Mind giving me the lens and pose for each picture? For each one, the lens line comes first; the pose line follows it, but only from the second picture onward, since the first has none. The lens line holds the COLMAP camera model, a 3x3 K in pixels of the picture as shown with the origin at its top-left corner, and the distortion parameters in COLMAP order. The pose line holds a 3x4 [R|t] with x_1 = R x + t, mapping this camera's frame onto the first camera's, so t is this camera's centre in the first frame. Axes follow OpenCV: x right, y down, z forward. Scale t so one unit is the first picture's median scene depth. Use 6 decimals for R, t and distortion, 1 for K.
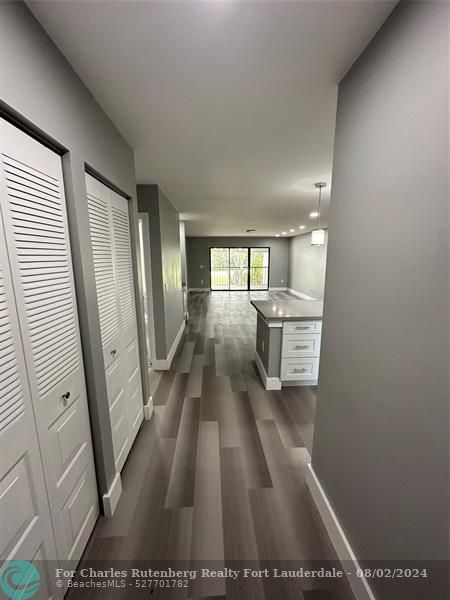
lens RADIAL K [[239.3, 0, 224.1], [0, 239.3, 299.3], [0, 0, 1]] dist [-0.001244, -0.000382]
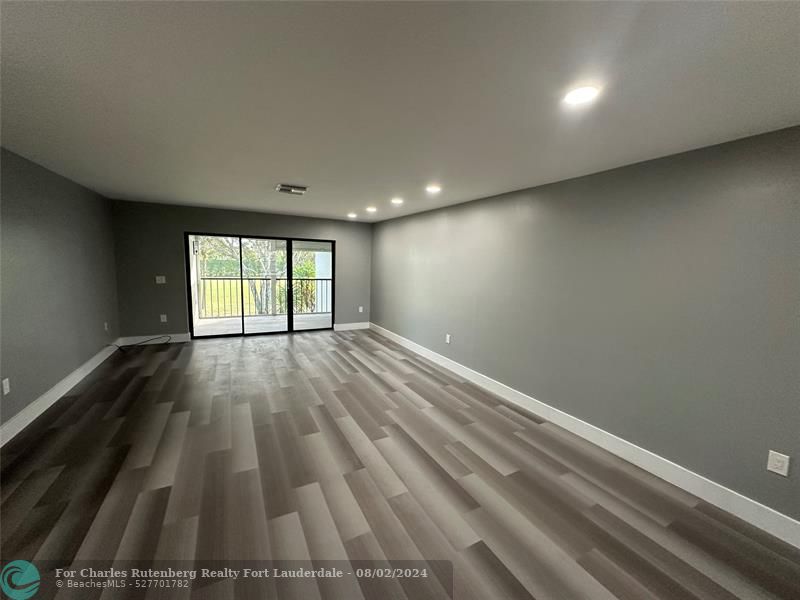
lens RADIAL K [[319.0, 0, 402.7], [0, 319.0, 300.7], [0, 0, 1]] dist [-0.001244, -0.000382]
pose [[0.902228, -0.021241, 0.430736, 0.036212], [0.040468, 0.998549, -0.035525, -0.068438], [-0.429357, 0.049483, 0.901778, 0.366826]]
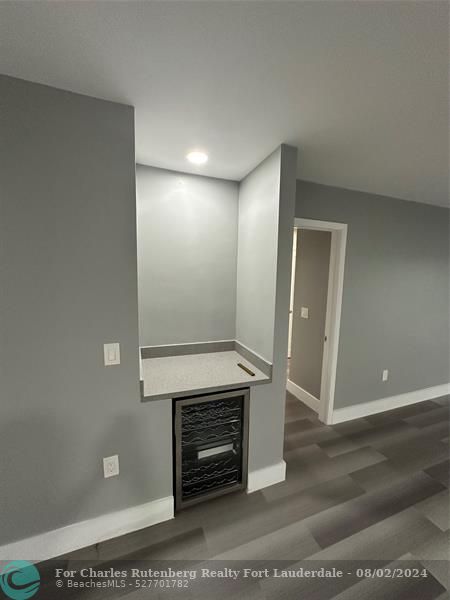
lens RADIAL K [[240.0, 0, 225.7], [0, 240.0, 299.7], [0, 0, 1]] dist [0.000308, -0.000079]
pose [[0.303817, 0.110827, -0.946262, 0.049087], [-0.185289, 0.981120, 0.055418, -0.085505], [0.934539, 0.158495, 0.318616, 0.455983]]
